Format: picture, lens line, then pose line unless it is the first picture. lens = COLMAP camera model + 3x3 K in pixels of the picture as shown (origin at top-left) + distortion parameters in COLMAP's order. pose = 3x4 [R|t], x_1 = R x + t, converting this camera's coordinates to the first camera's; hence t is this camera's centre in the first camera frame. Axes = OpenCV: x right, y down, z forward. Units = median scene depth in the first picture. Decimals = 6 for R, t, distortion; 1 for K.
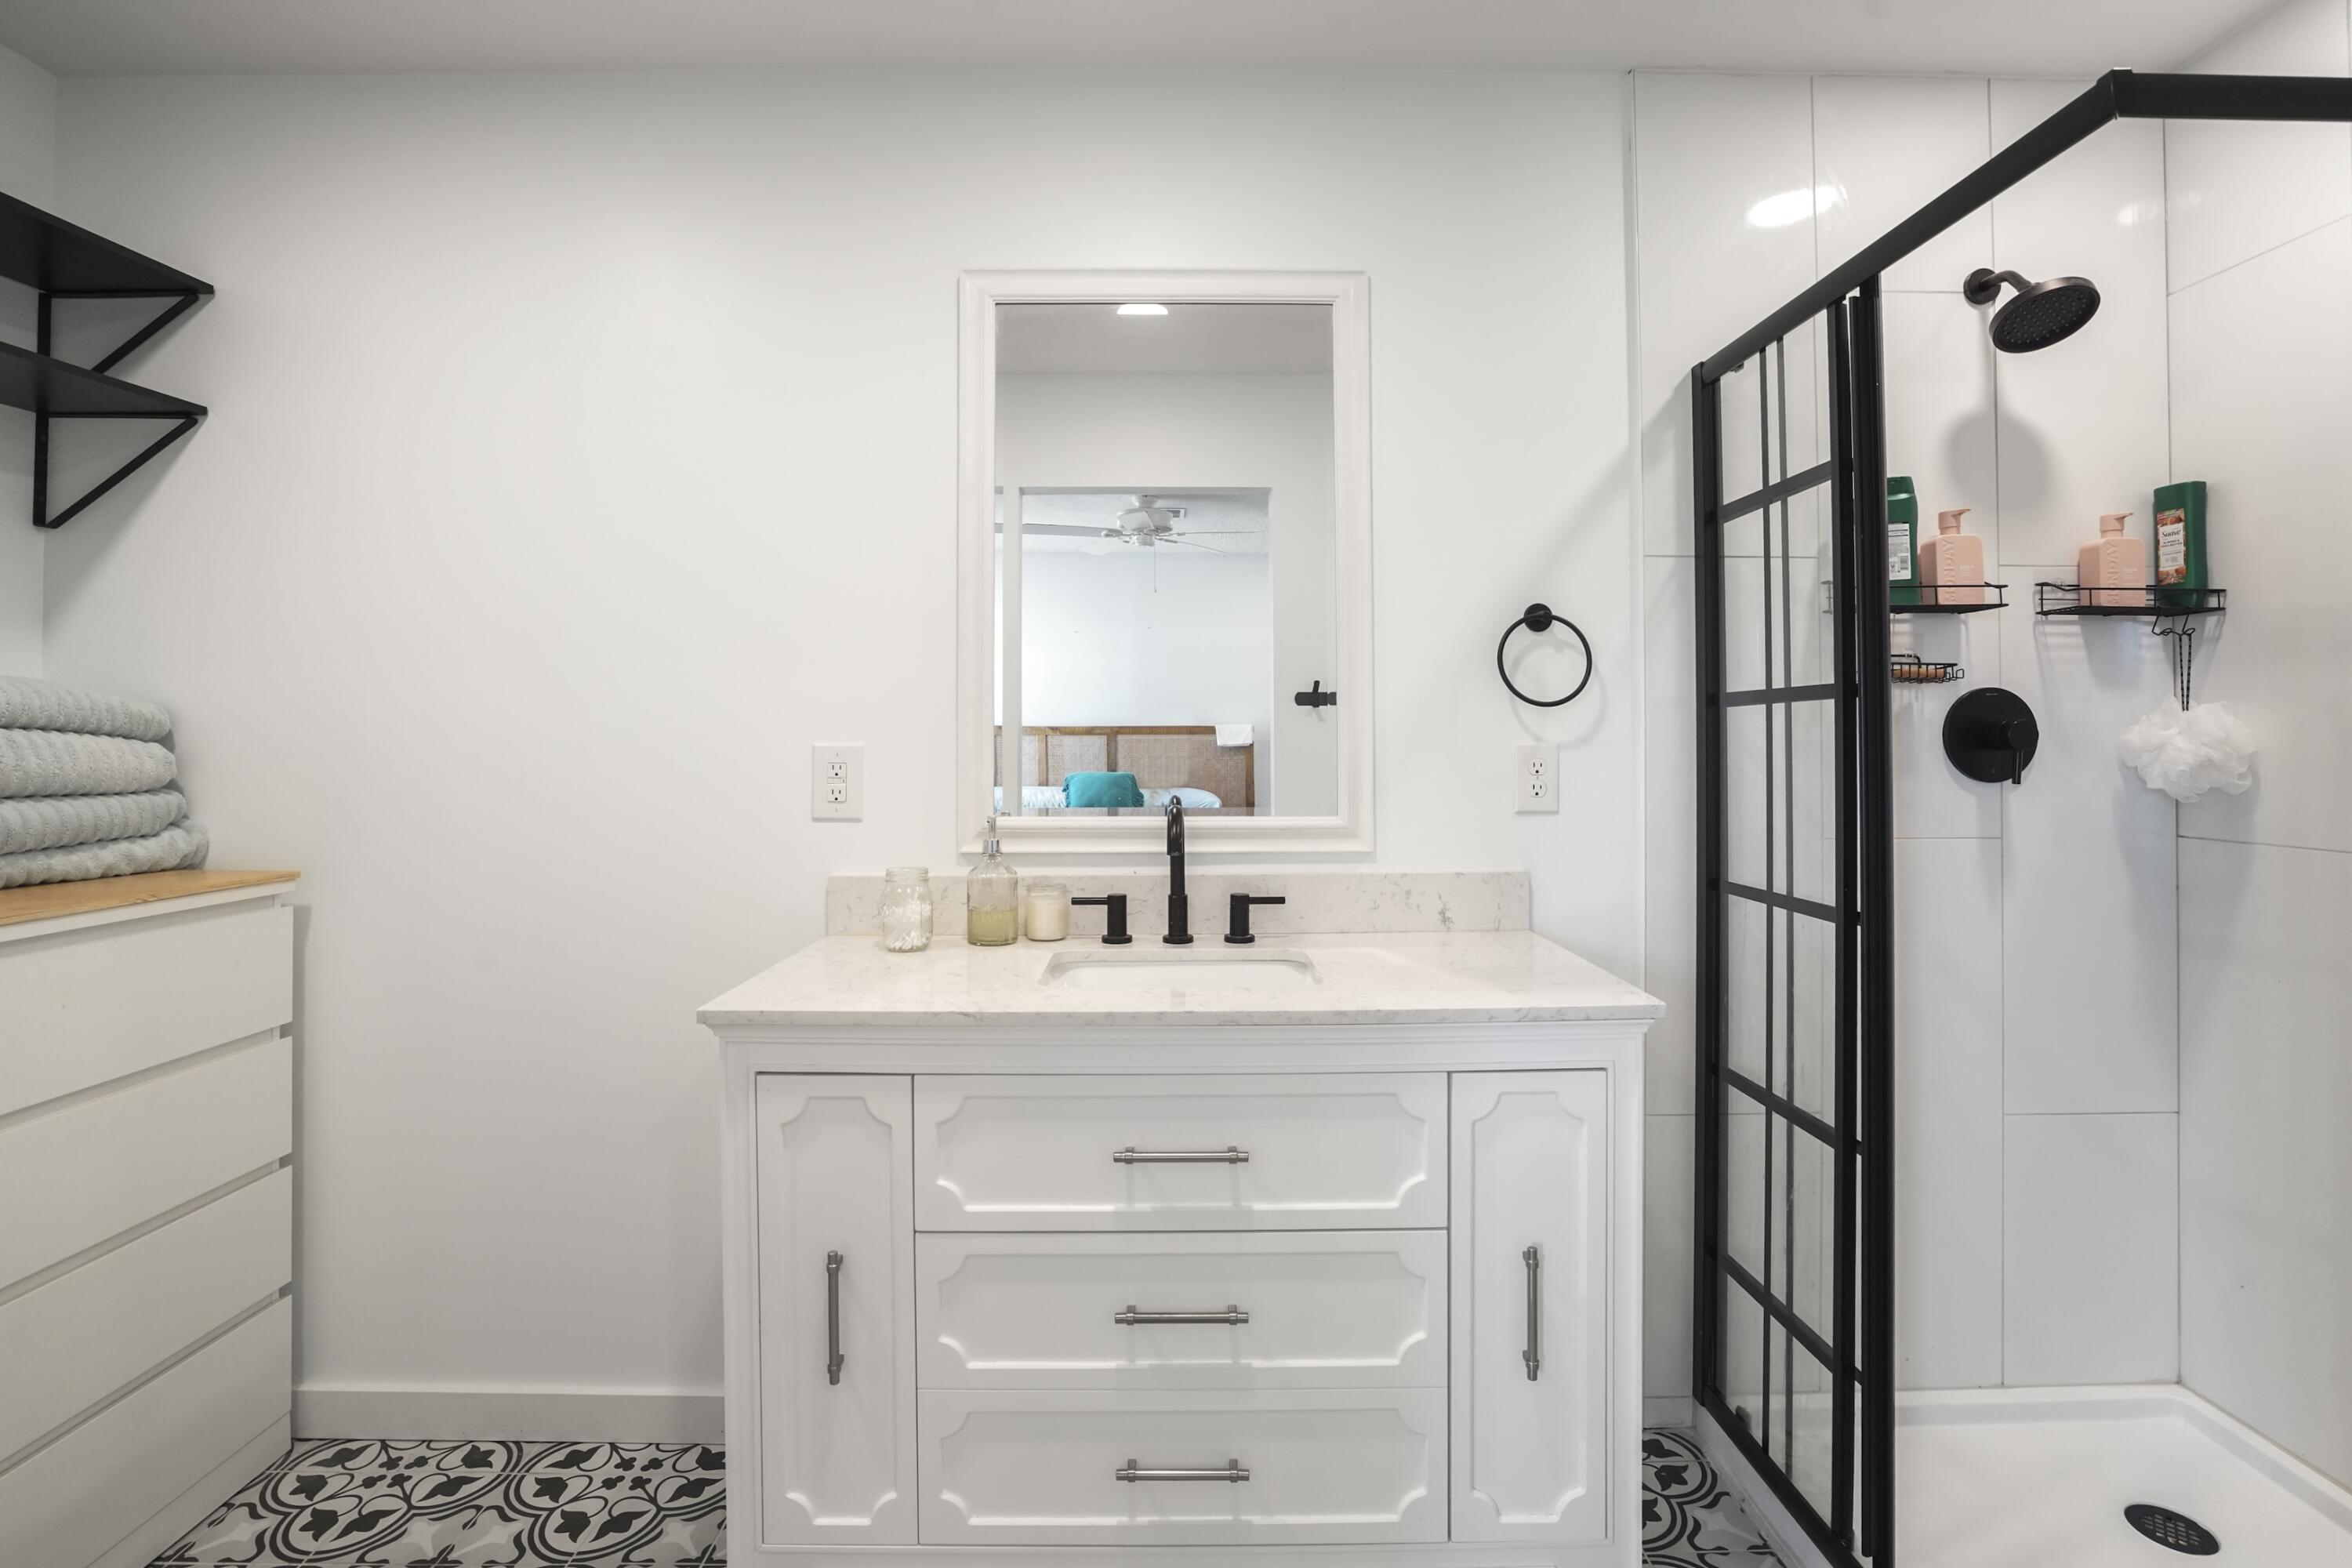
lens RADIAL K [[1039.1, 0, 1171.2], [0, 1039.1, 700.5], [0, 0, 1]] dist [-0.042962, -0.000148]
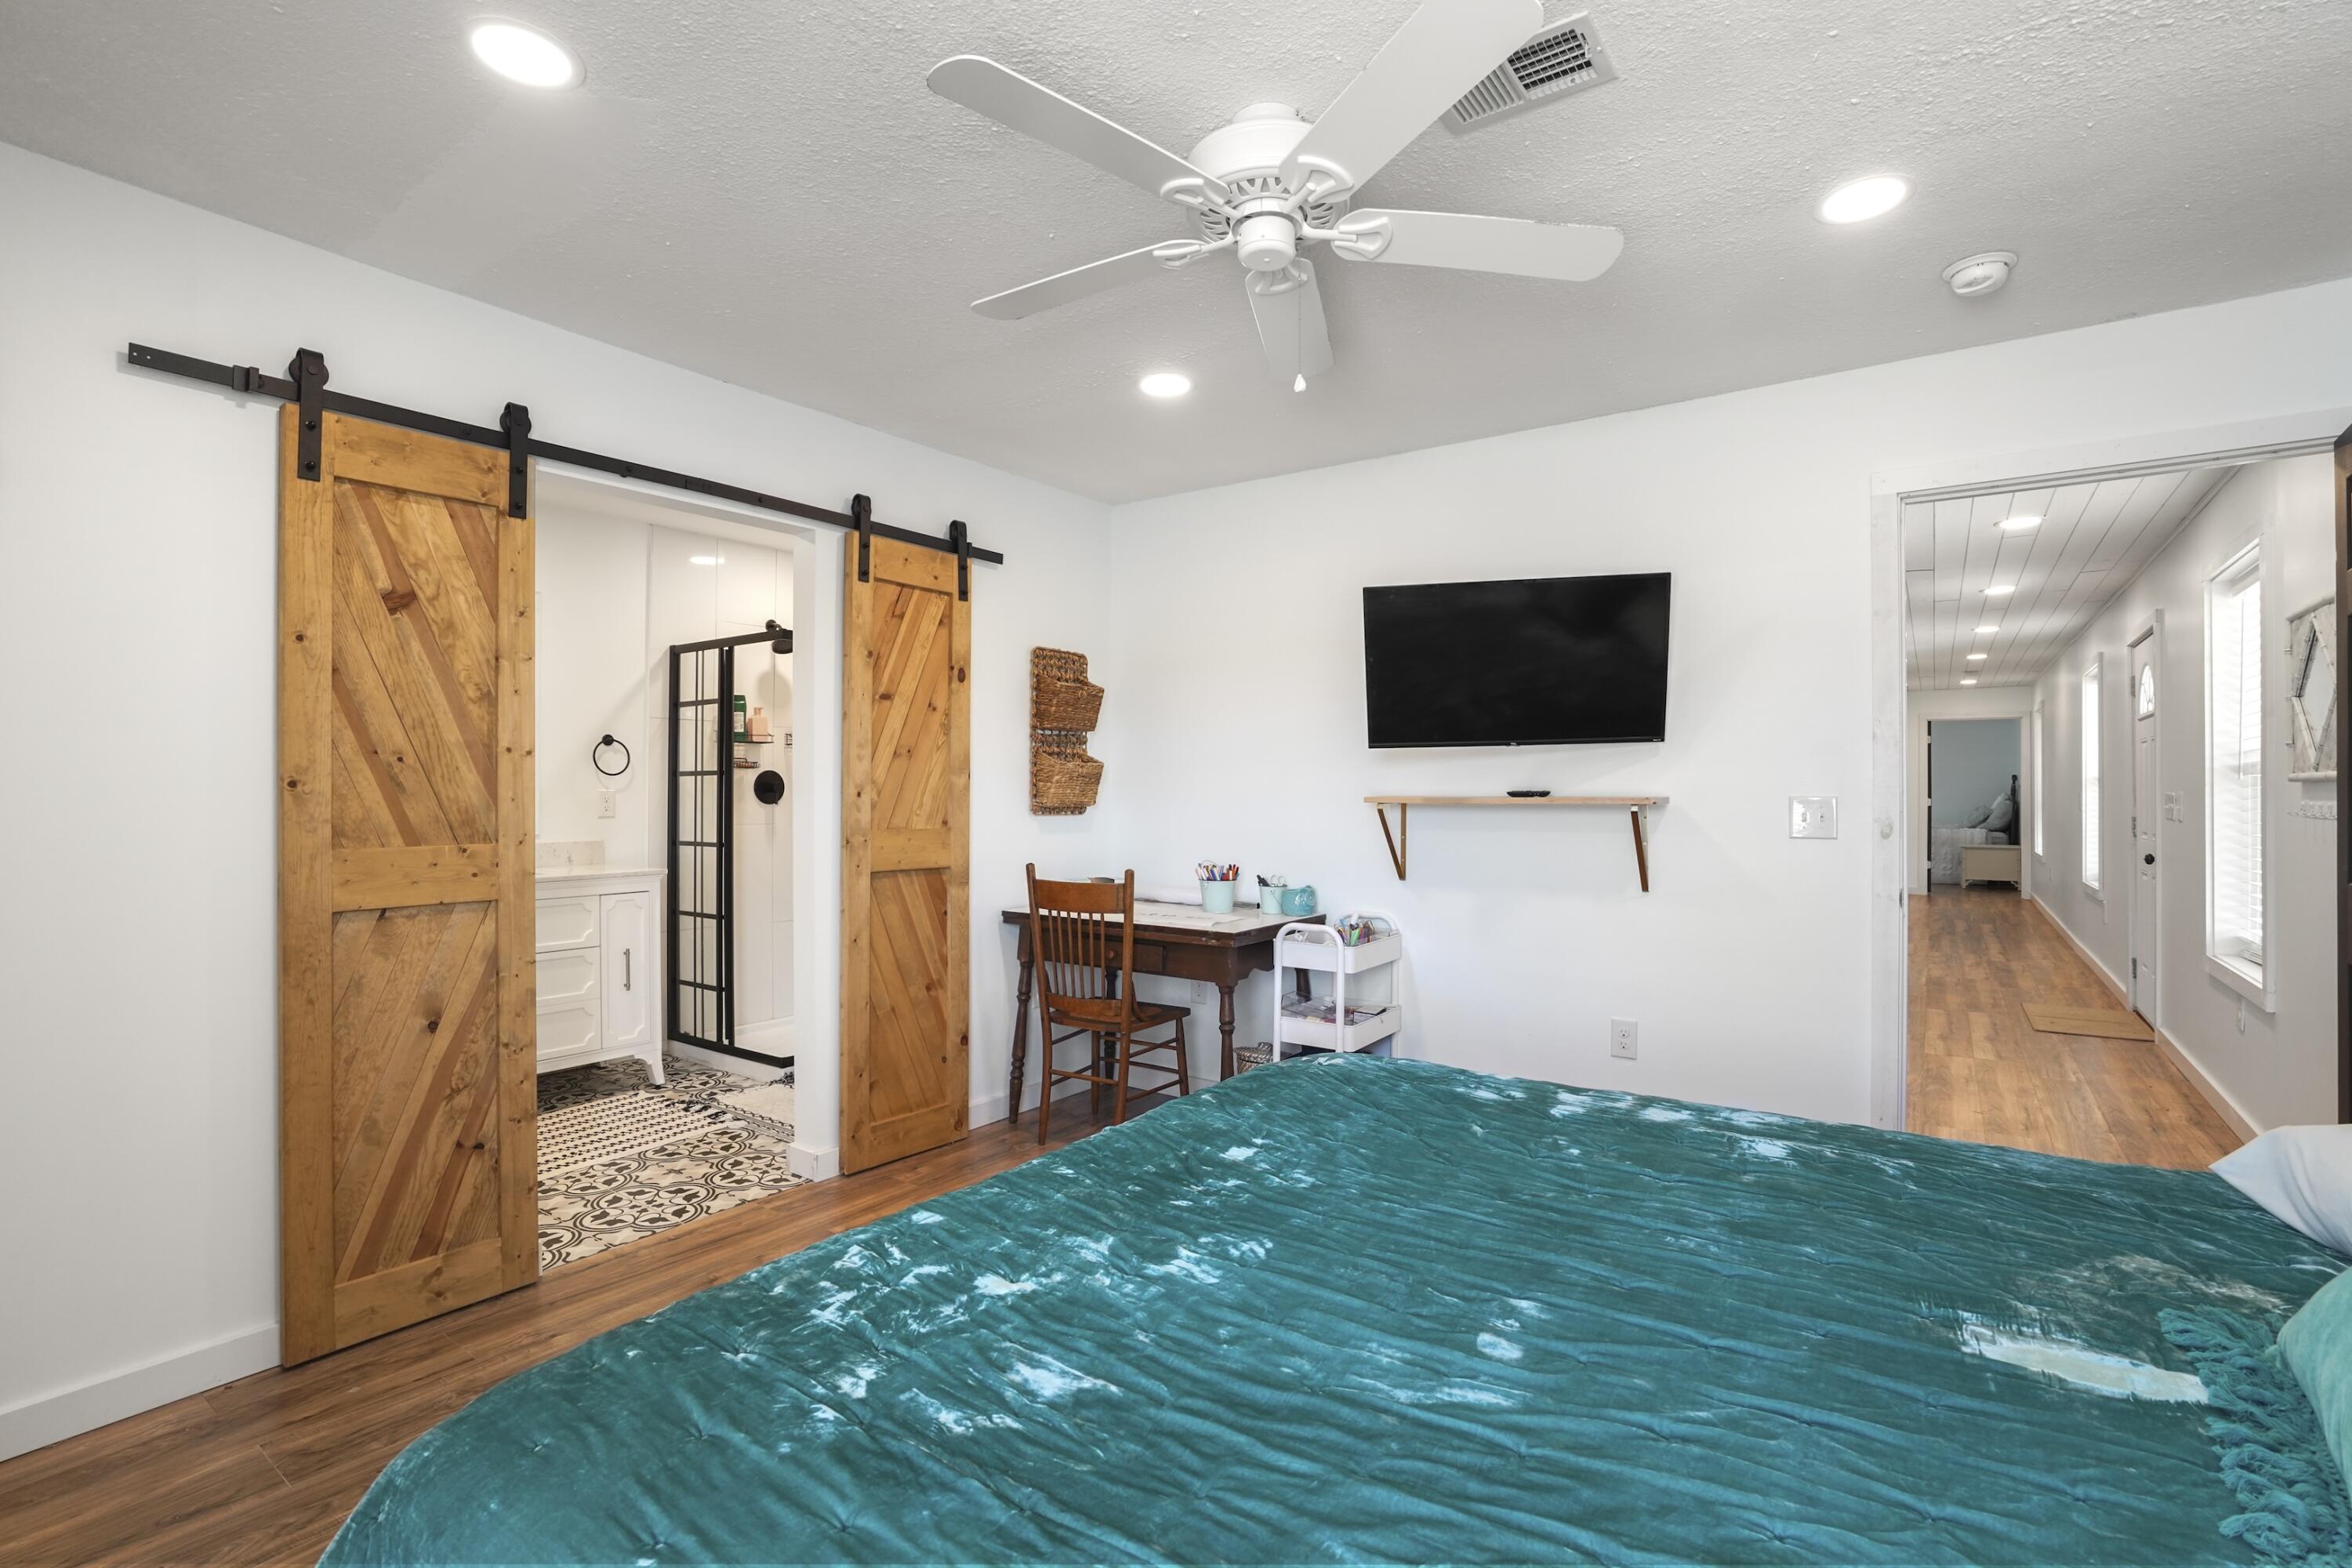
lens RADIAL K [[1087.2, 0, 1176.0], [0, 1087.2, 784.0], [0, 0, 1]] dist [-0.022077, 0.000282]
pose [[0.559615, 0.003074, 0.828747, -1.145795], [-0.025082, 0.999598, 0.013229, -0.046805], [-0.828373, -0.028190, 0.559467, -1.764950]]
